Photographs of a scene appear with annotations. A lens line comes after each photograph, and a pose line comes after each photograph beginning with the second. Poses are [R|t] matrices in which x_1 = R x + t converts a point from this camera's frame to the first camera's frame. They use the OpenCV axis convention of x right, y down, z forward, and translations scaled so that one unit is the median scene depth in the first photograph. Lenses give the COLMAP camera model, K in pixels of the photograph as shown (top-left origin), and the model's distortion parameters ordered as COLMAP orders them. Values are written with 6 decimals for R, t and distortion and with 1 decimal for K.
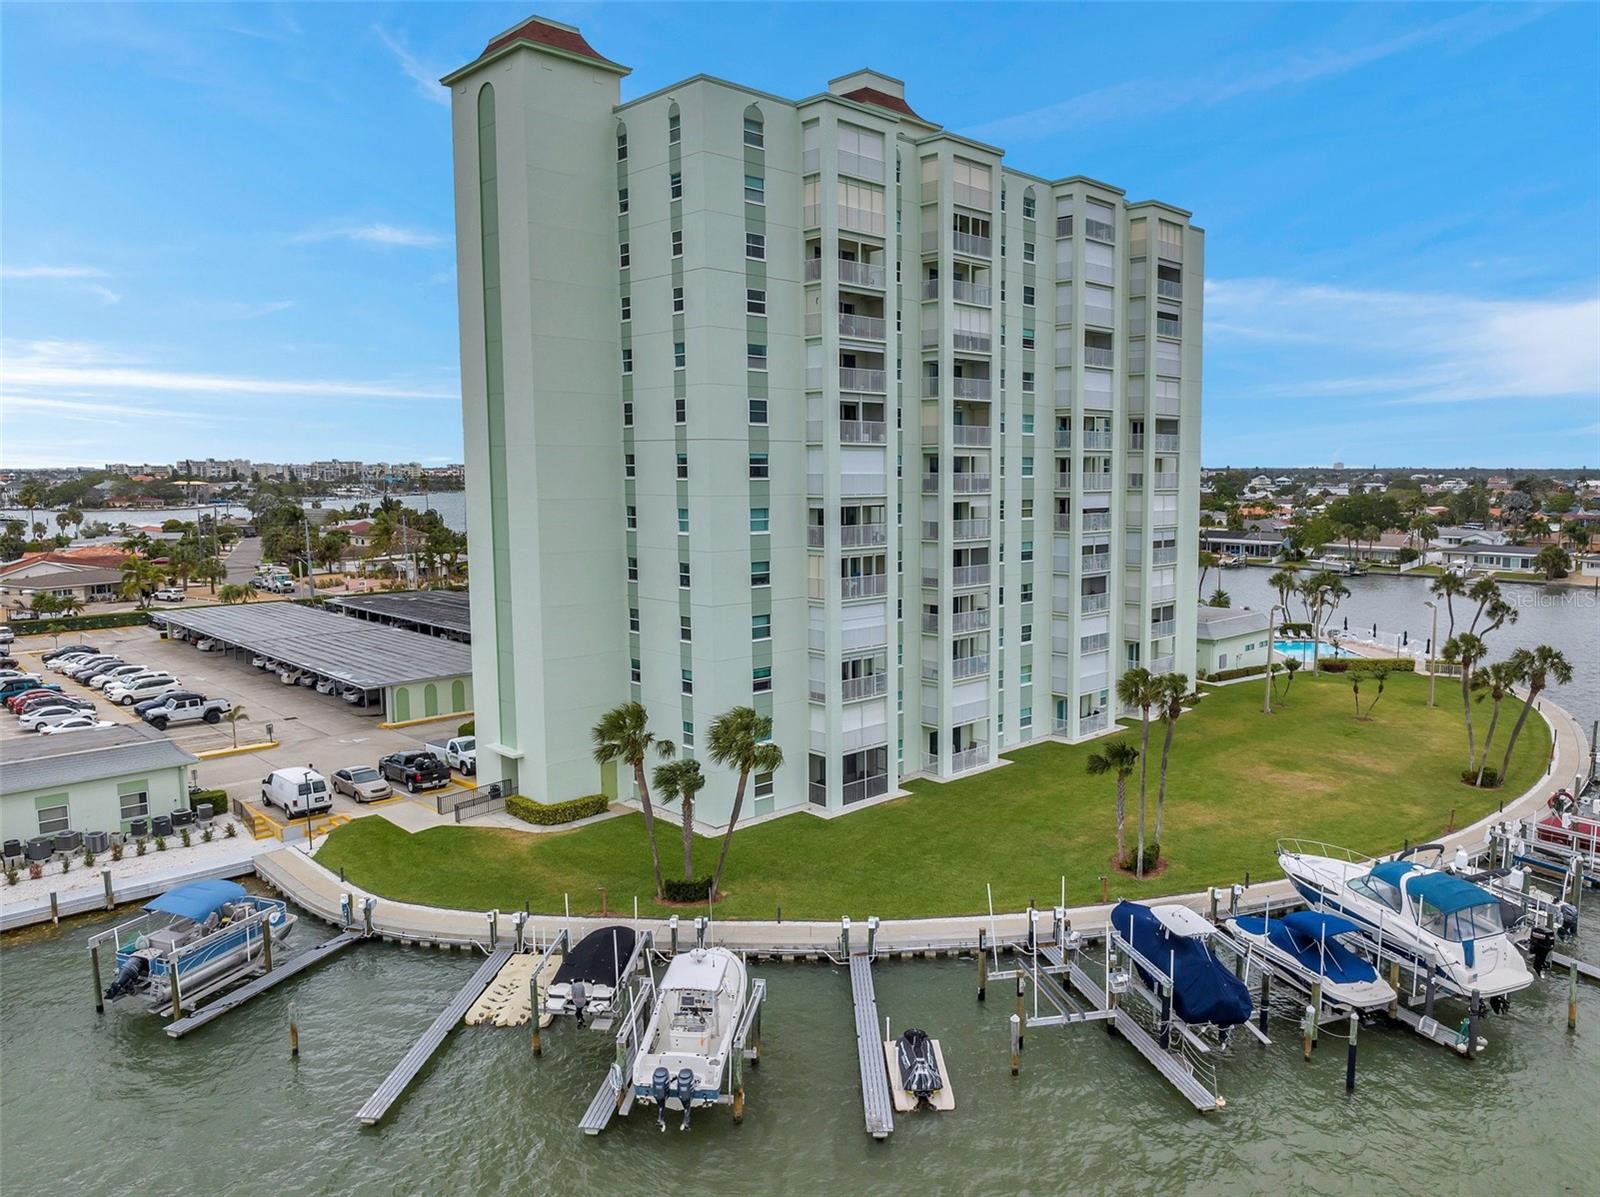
lens RADIAL K [[1131.0, 0, 800.0], [0, 1131.0, 598.5], [0, 0, 1]] dist [-0.036442, 0.006809]
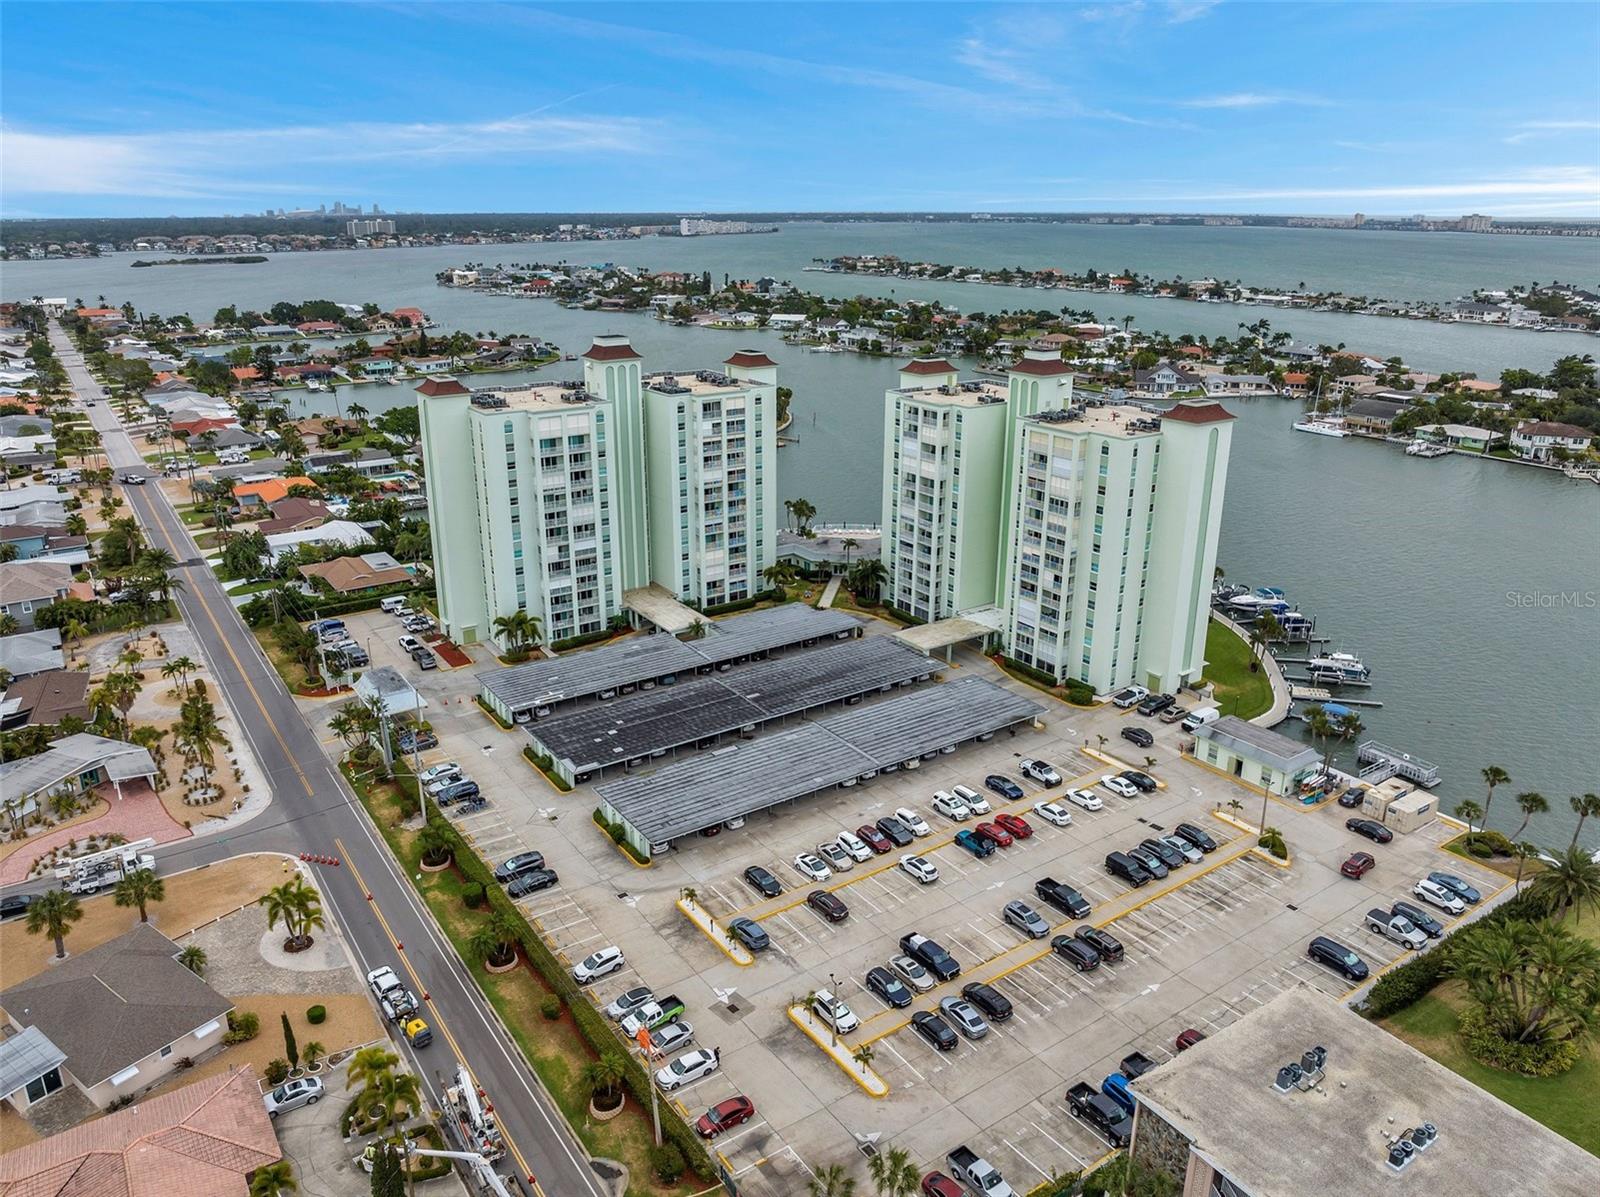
lens RADIAL K [[1131.0, 0, 800.0], [0, 1131.0, 598.5], [0, 0, 1]] dist [-0.036442, 0.006809]
pose [[0.150505, -0.309329, 0.938970, -2.885724], [0.101693, 0.949594, 0.296529, -0.921307], [-0.983365, 0.050857, 0.174375, 1.447299]]
